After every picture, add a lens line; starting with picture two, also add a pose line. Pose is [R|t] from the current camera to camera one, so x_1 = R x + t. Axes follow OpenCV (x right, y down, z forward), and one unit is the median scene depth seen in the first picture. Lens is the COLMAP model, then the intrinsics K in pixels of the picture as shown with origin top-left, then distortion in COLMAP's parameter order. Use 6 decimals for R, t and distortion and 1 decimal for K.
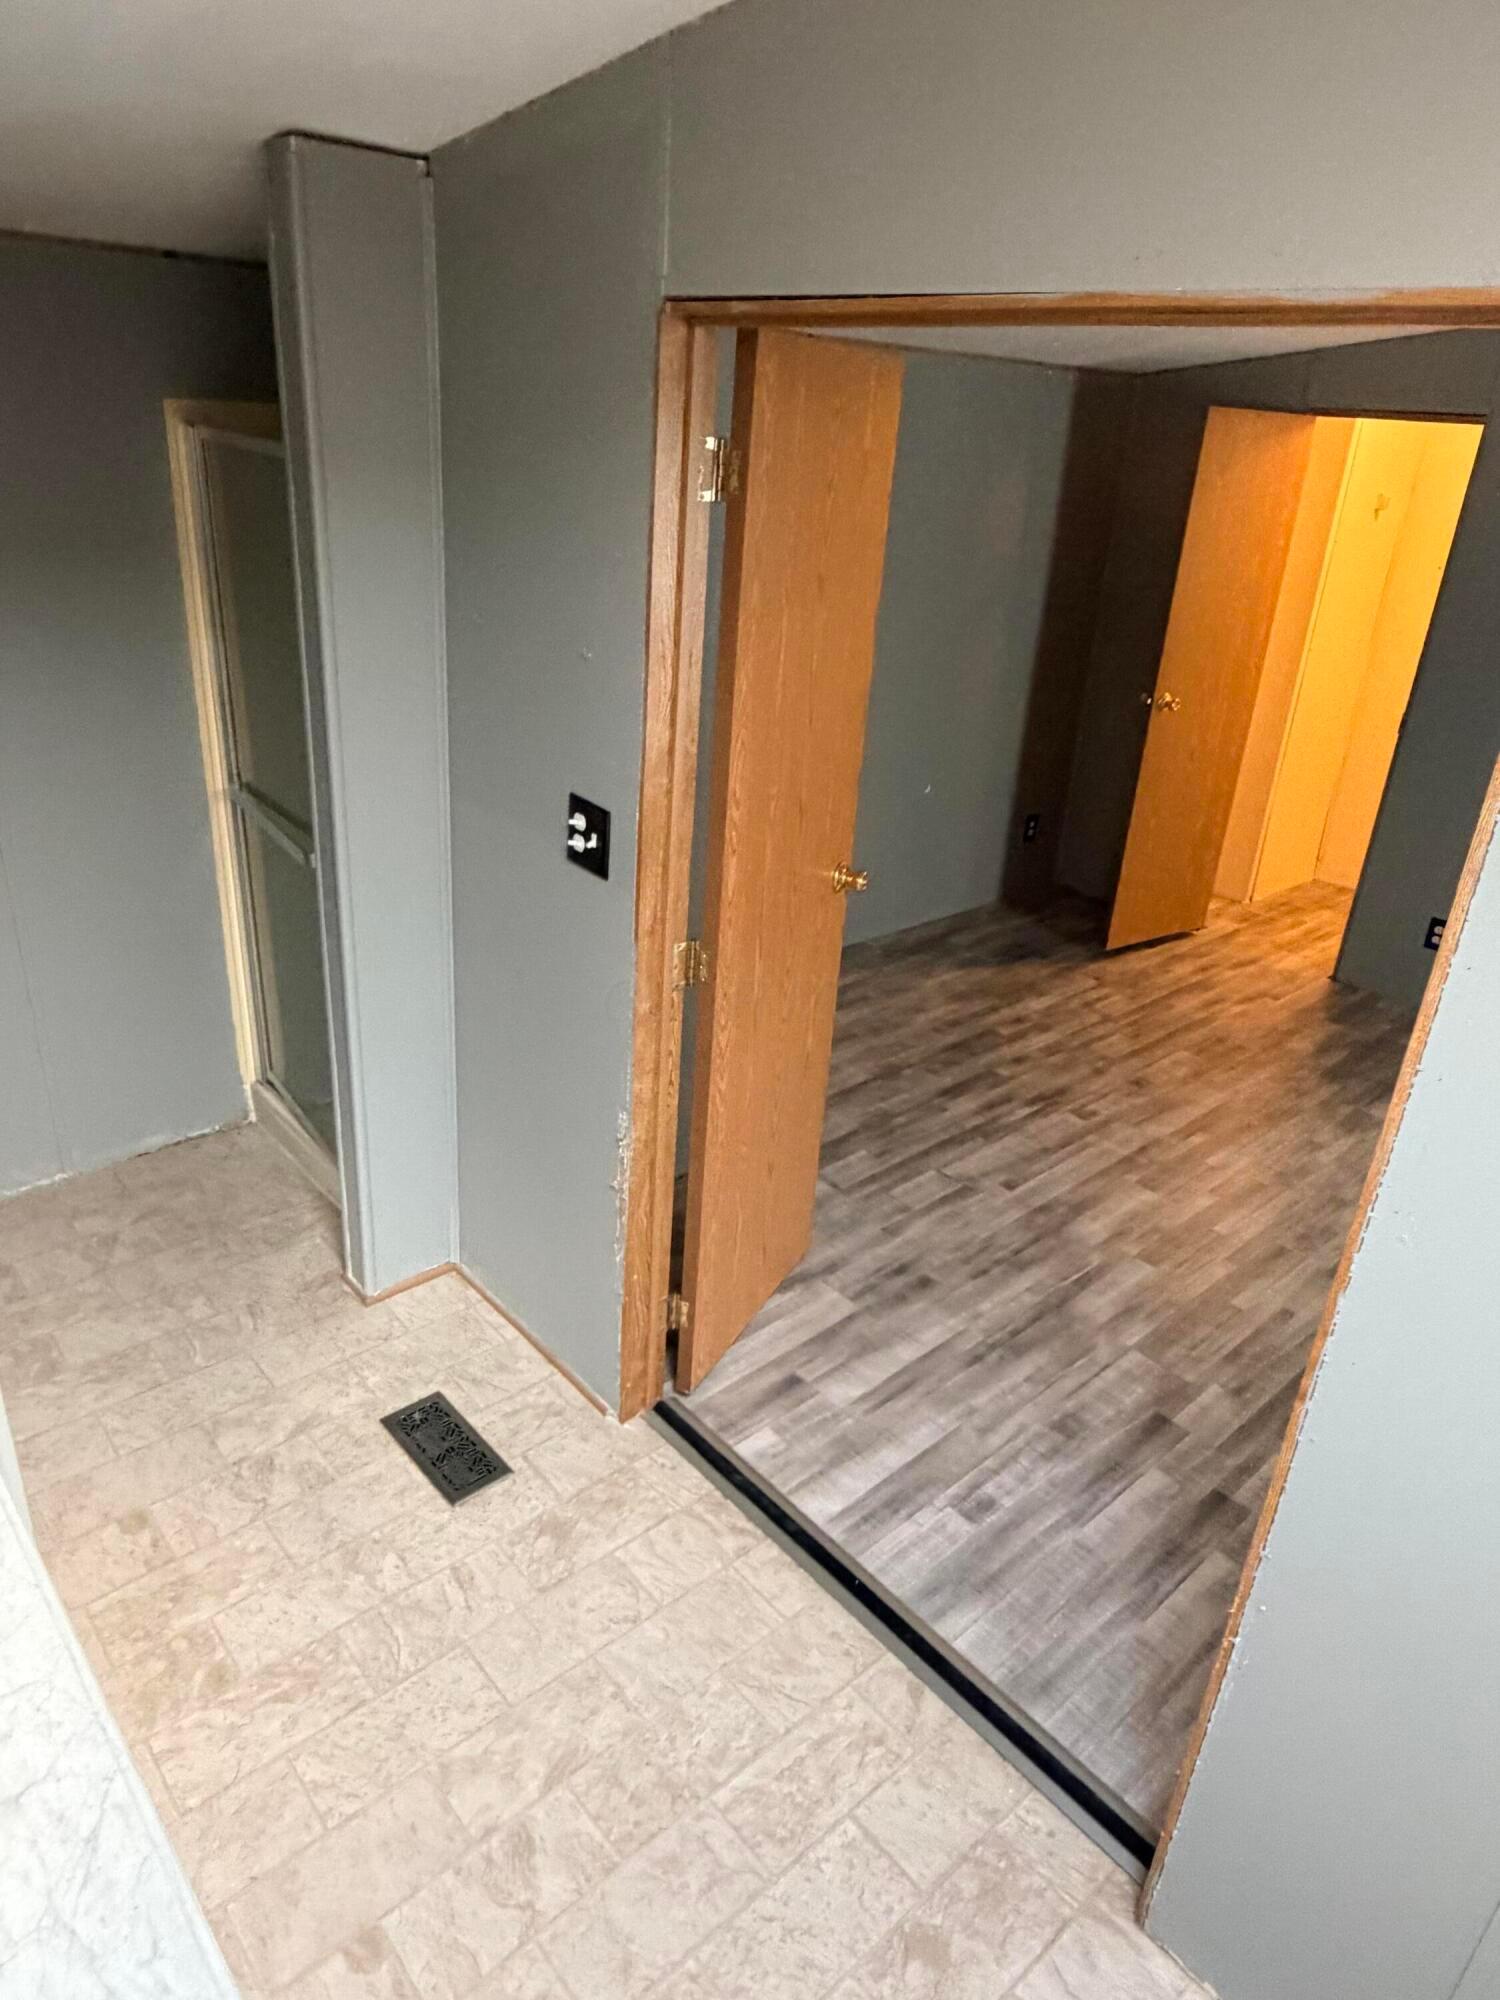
lens RADIAL K [[1276.8, 0, 748.4], [0, 1276.8, 992.3], [0, 0, 1]] dist [0.002849, -0.001799]
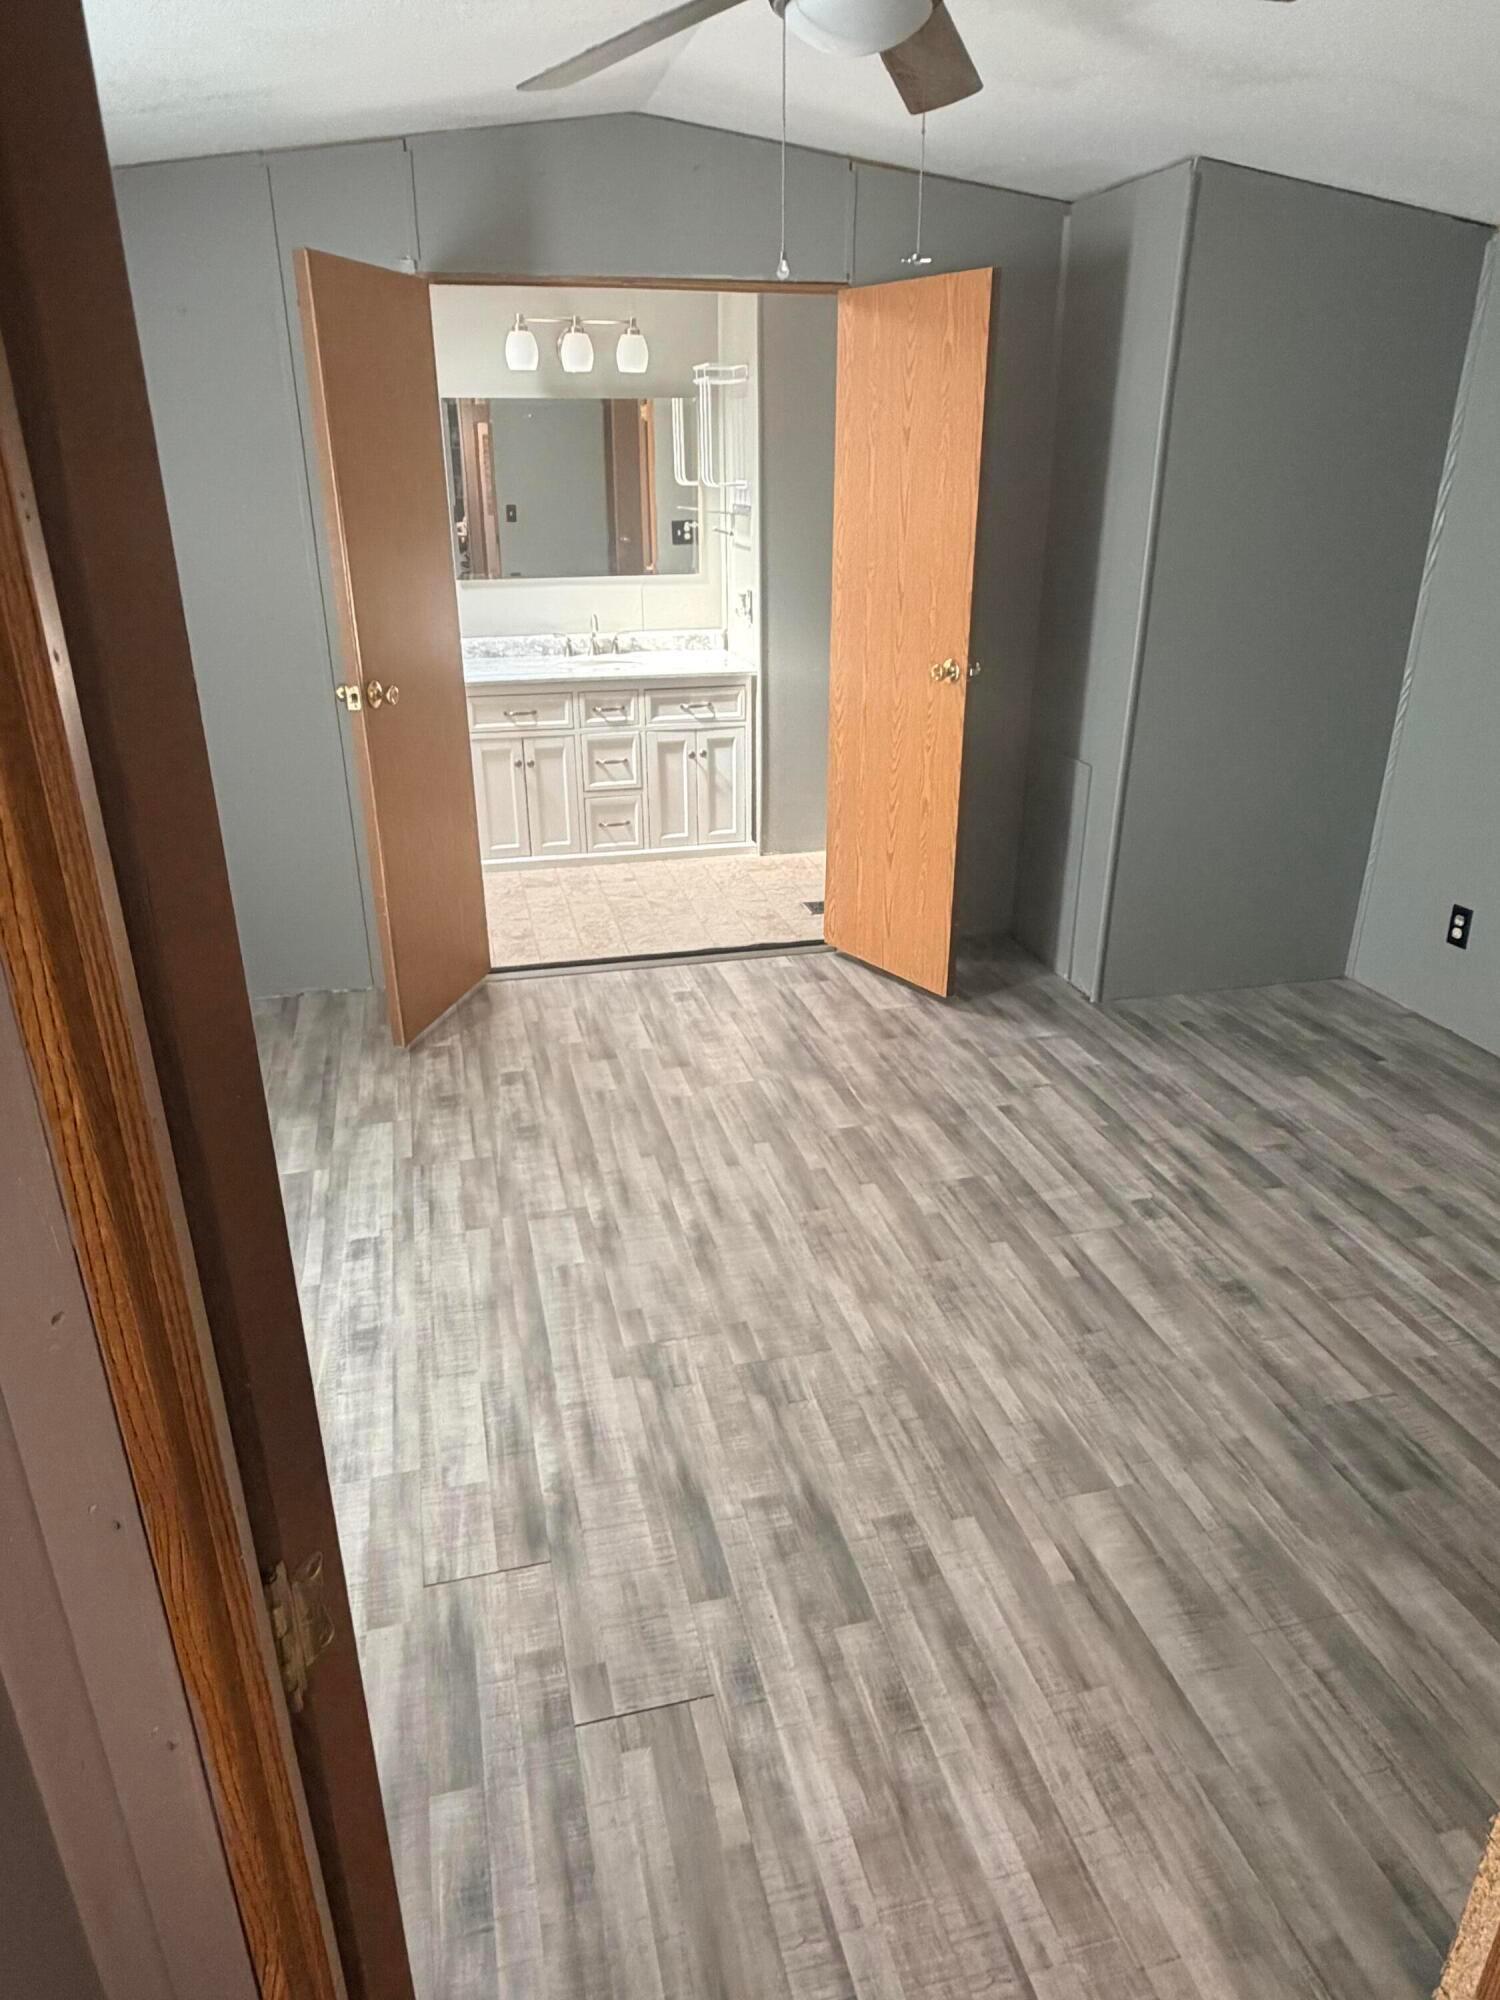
lens RADIAL K [[1276.8, 0, 748.5], [0, 1276.8, 1008.5], [0, 0, 1]] dist [0.002849, -0.001799]
pose [[-0.467822, 0.287295, -0.835825, 1.356223], [-0.393620, 0.779001, 0.488078, -0.374101], [0.791331, 0.557332, -0.251349, 1.332513]]
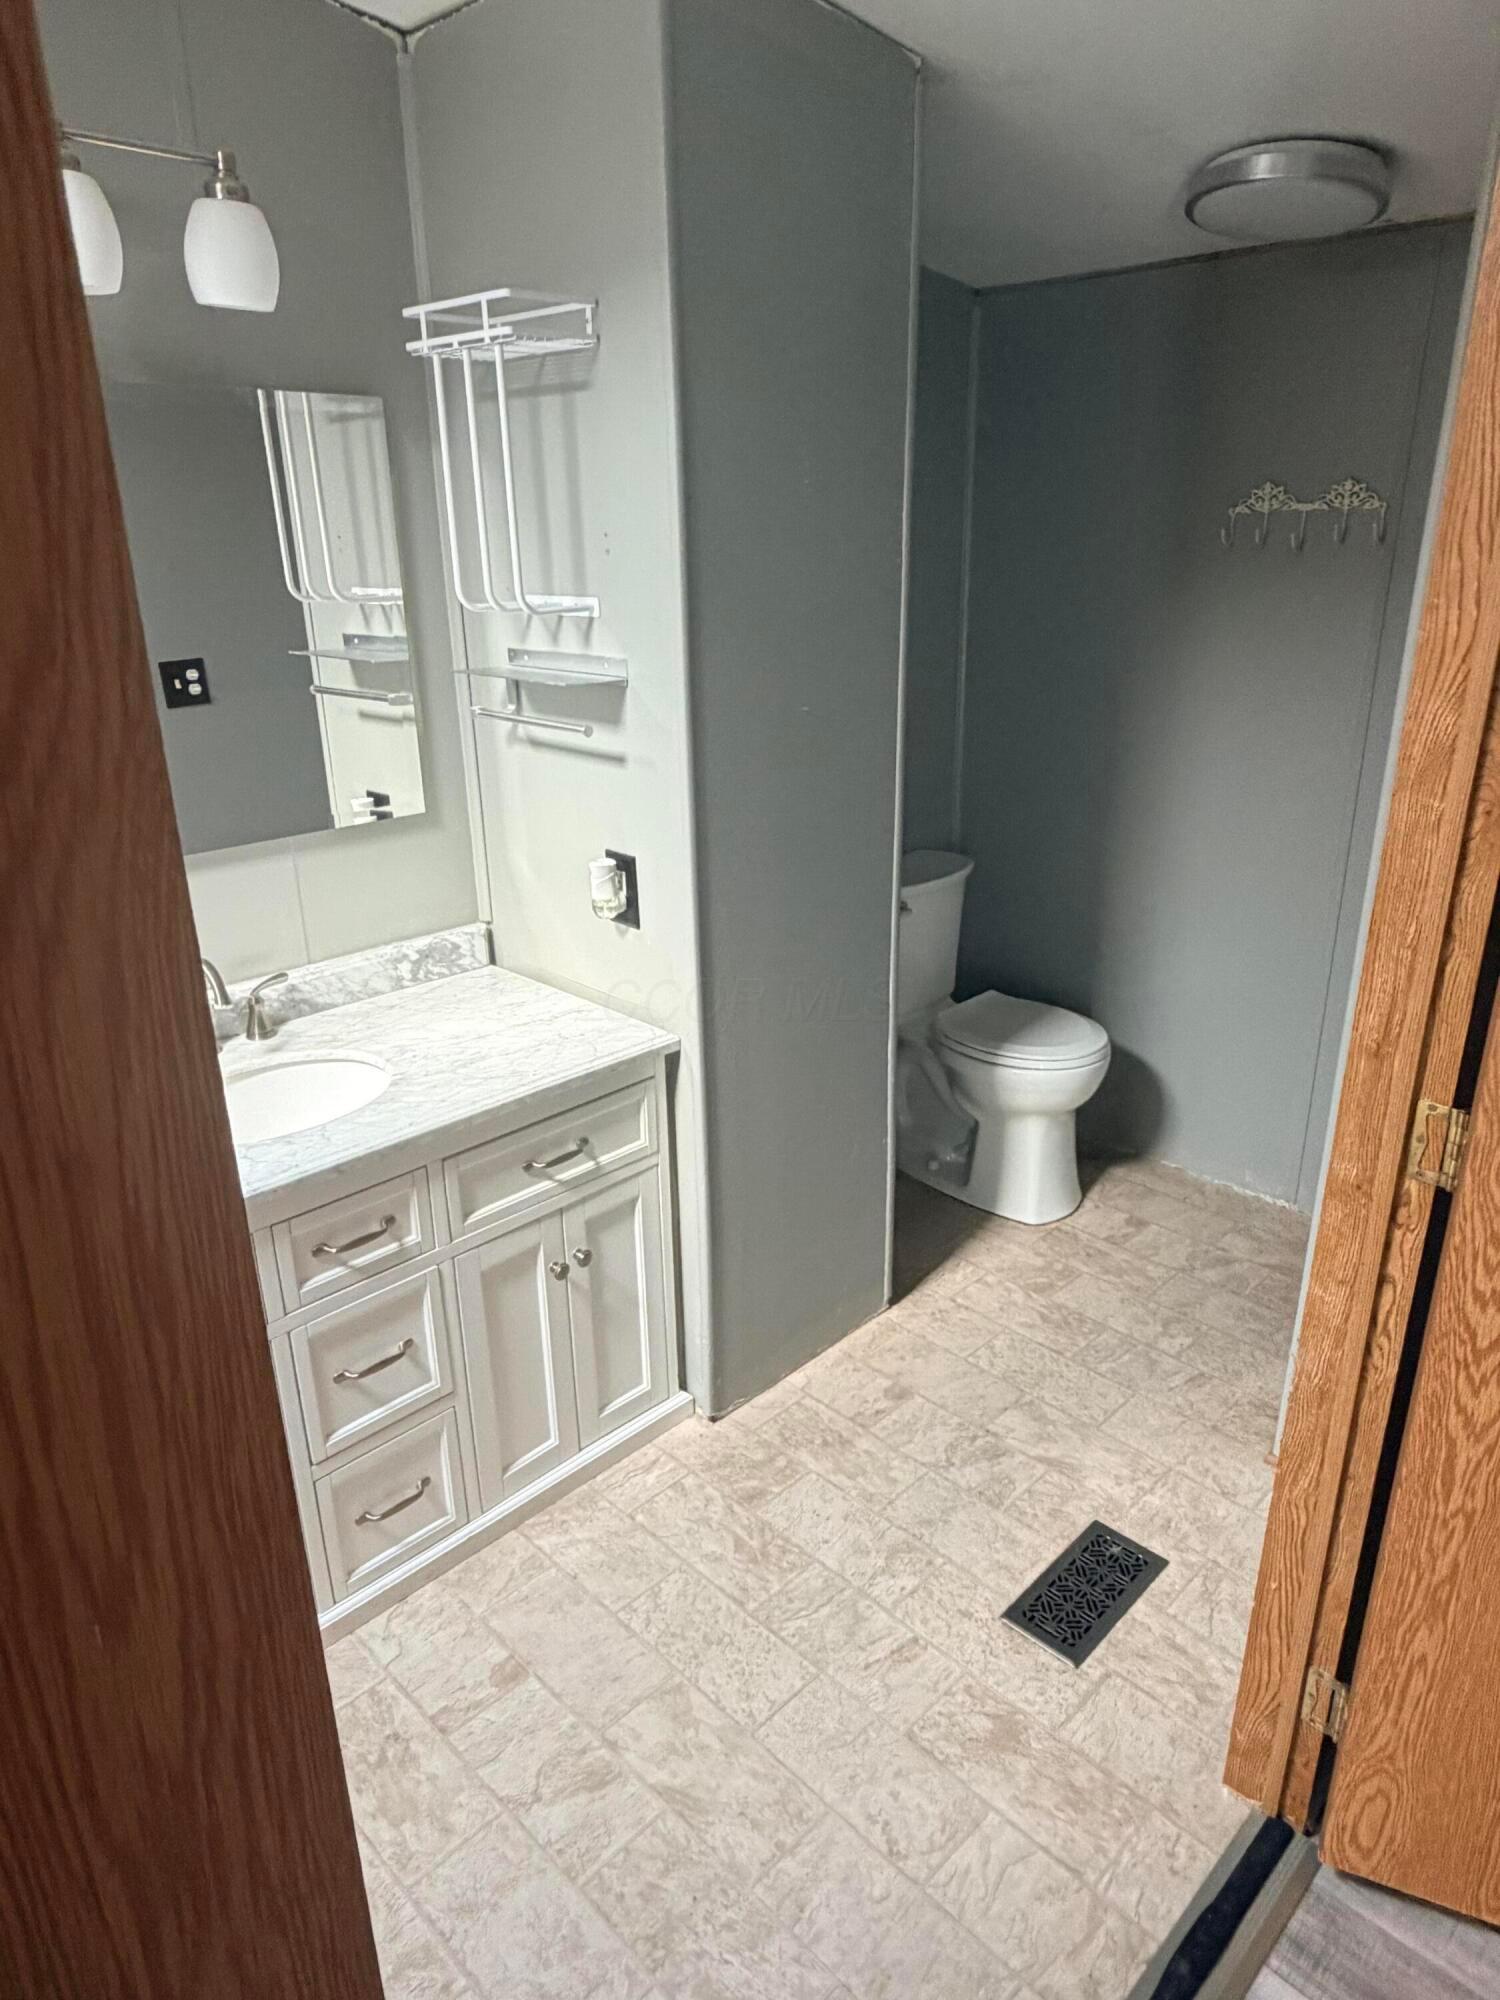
lens RADIAL K [[1276.8, 0, 760.8], [0, 1276.8, 1004.8], [0, 0, 1]] dist [0.002849, -0.001799]
pose [[0.063191, 0.290530, -0.954777, 0.376776], [-0.401111, 0.883412, 0.242267, -0.076755], [0.913847, 0.367662, 0.172359, 0.490345]]
